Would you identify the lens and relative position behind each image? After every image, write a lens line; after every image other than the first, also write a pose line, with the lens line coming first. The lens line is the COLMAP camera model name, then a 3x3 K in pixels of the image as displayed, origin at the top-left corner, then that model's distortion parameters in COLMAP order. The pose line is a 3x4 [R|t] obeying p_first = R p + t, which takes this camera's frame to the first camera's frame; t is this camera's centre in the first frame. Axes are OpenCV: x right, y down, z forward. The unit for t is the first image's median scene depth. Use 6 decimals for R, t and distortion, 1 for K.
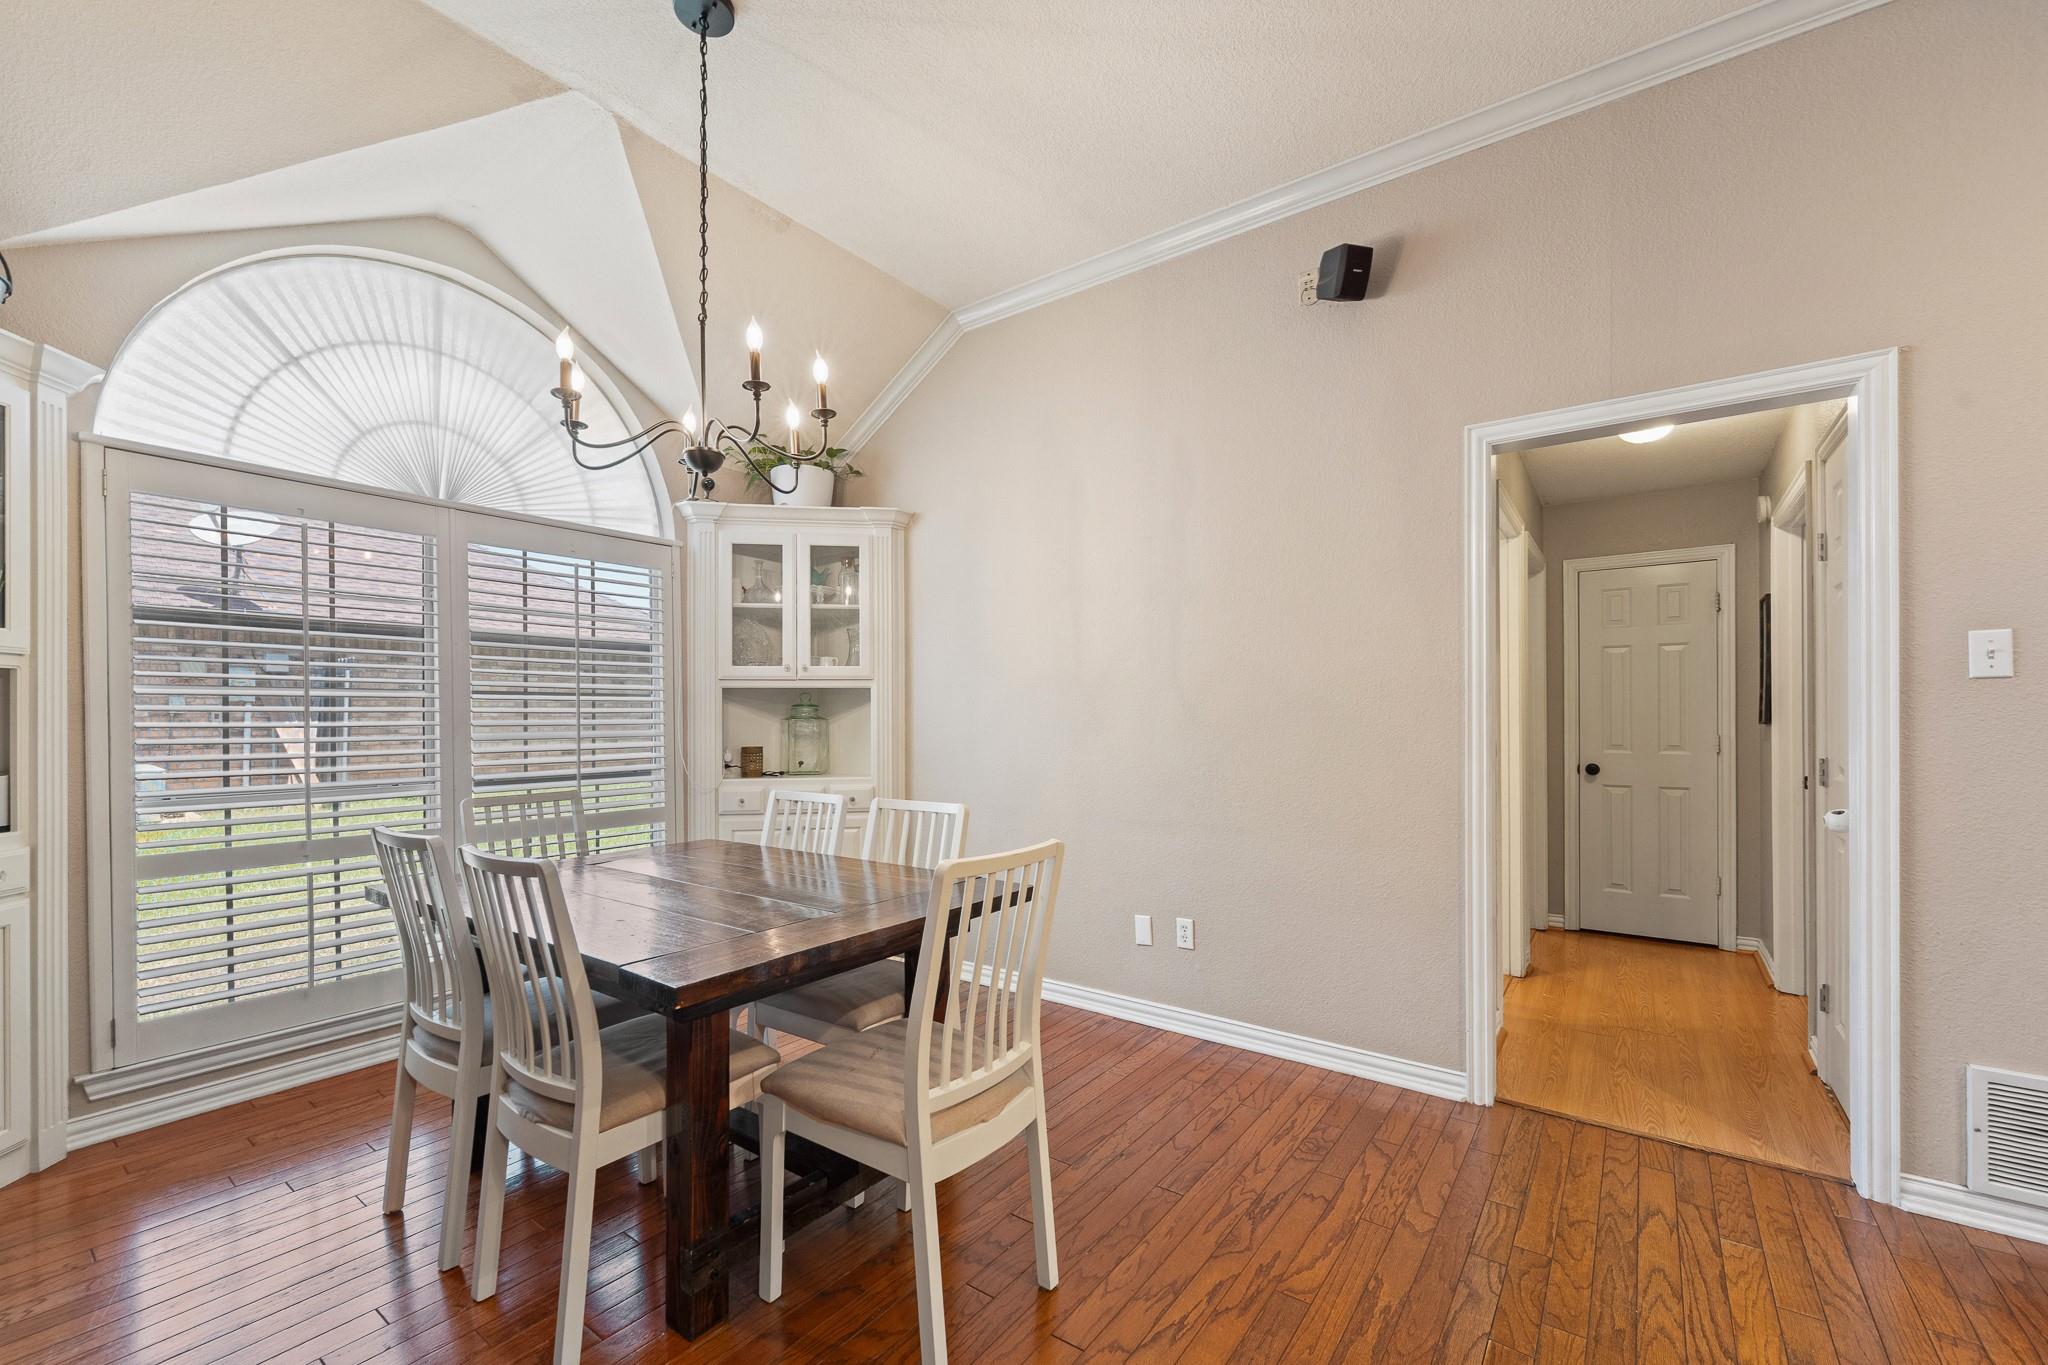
lens RADIAL K [[831.3, 0, 1025.4], [0, 831.3, 723.2], [0, 0, 1]] dist [-0.000871, -0.000087]
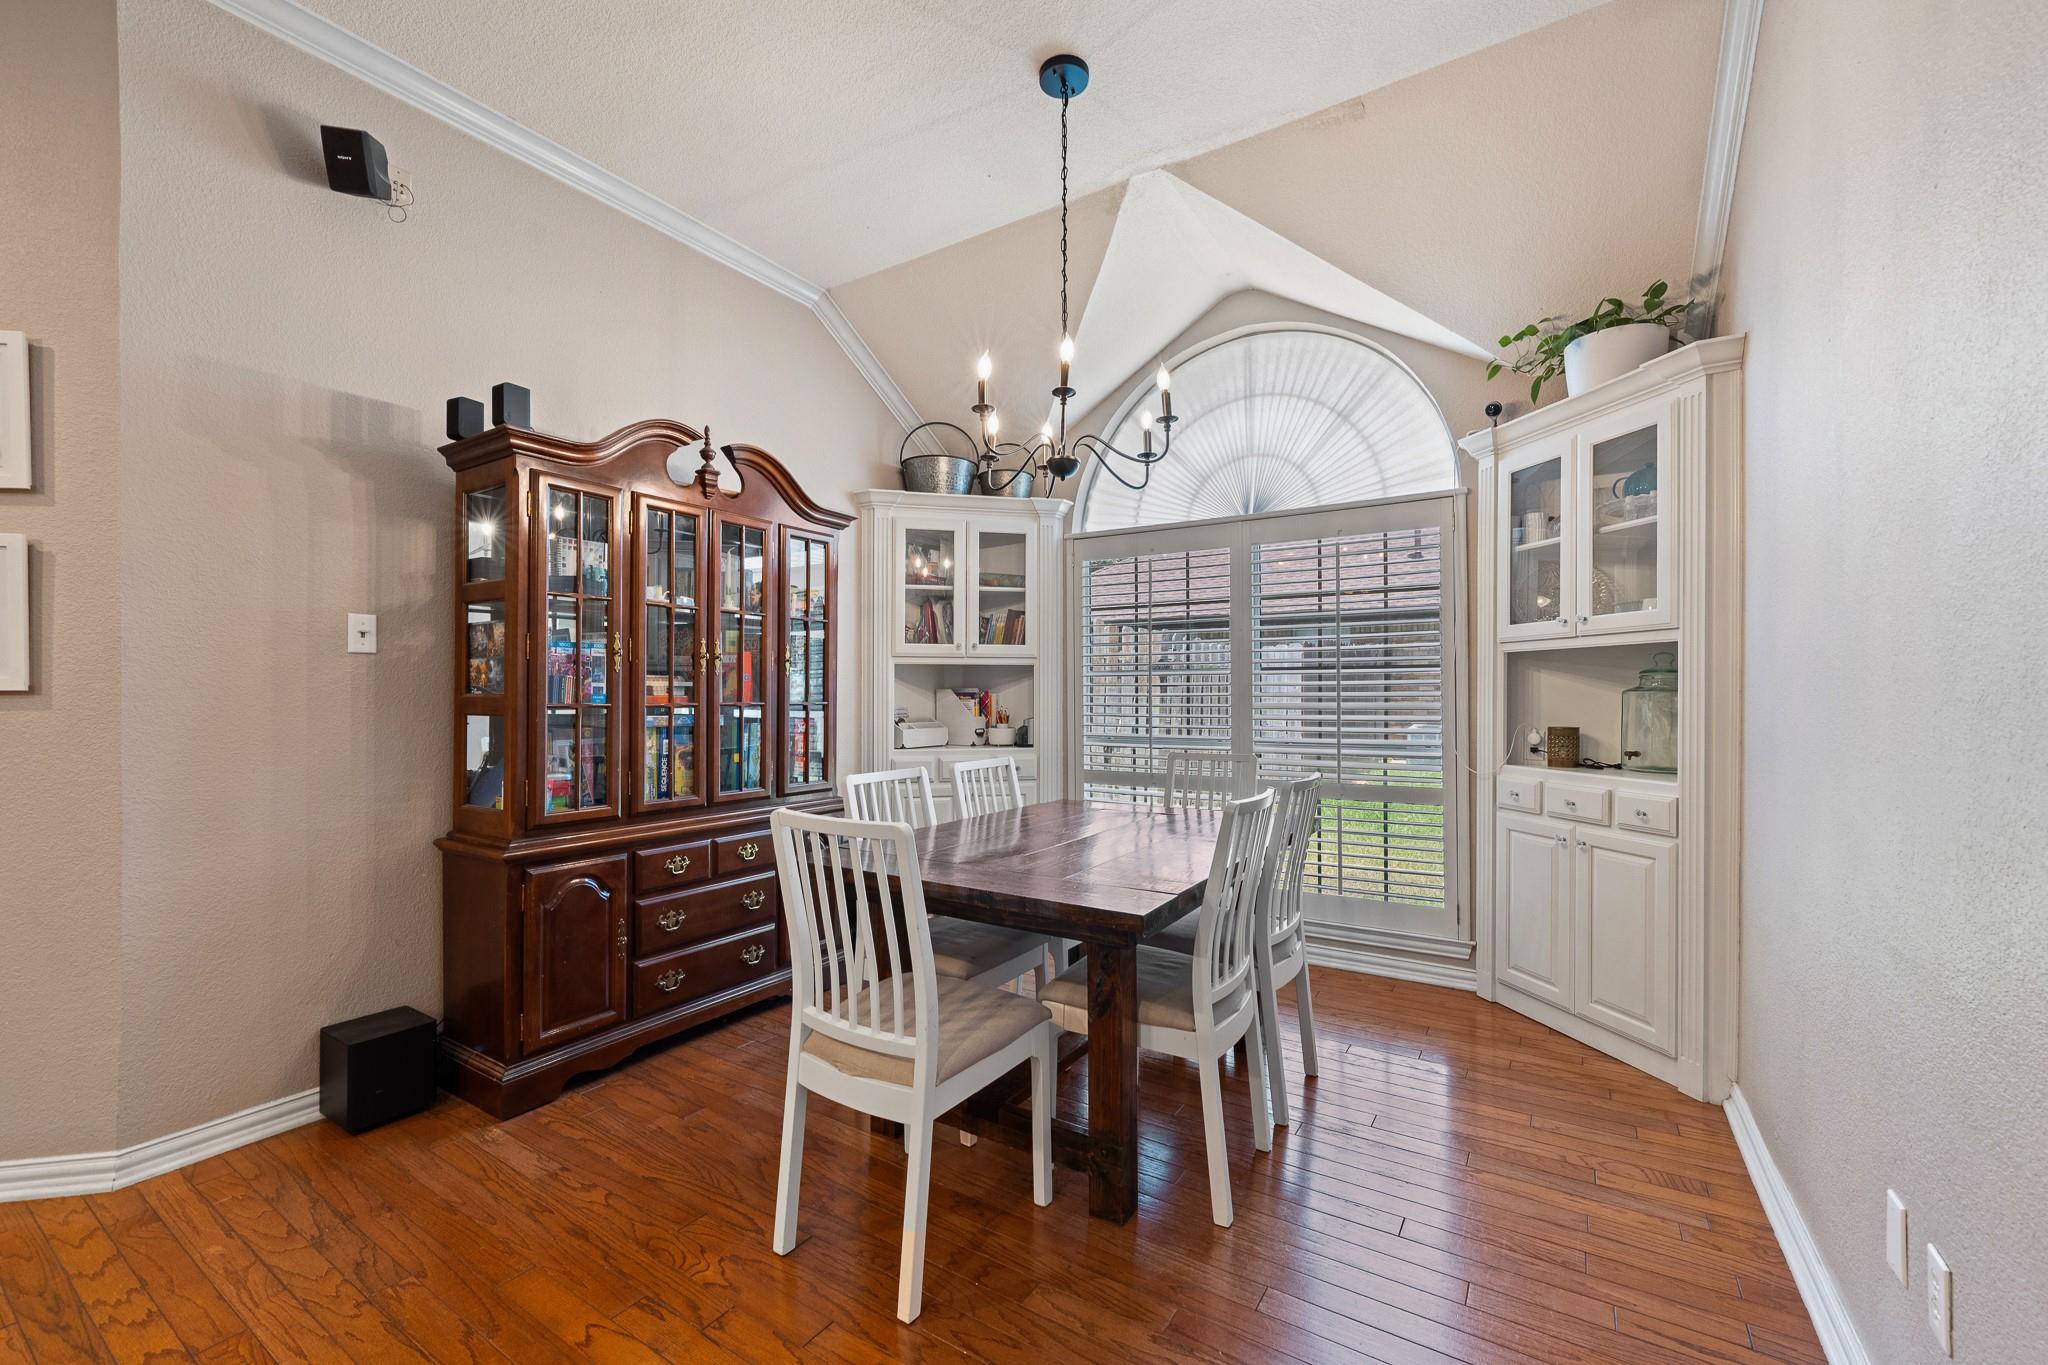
lens RADIAL K [[834.6, 0, 1026.3], [0, 834.6, 707.4], [0, 0, 1]] dist [-0.002586, -0.000290]
pose [[0.050002, 0.020553, -0.998538, 0.484497], [-0.007025, 0.999771, 0.020227, -0.002809], [0.998724, 0.006003, 0.050135, 0.548804]]
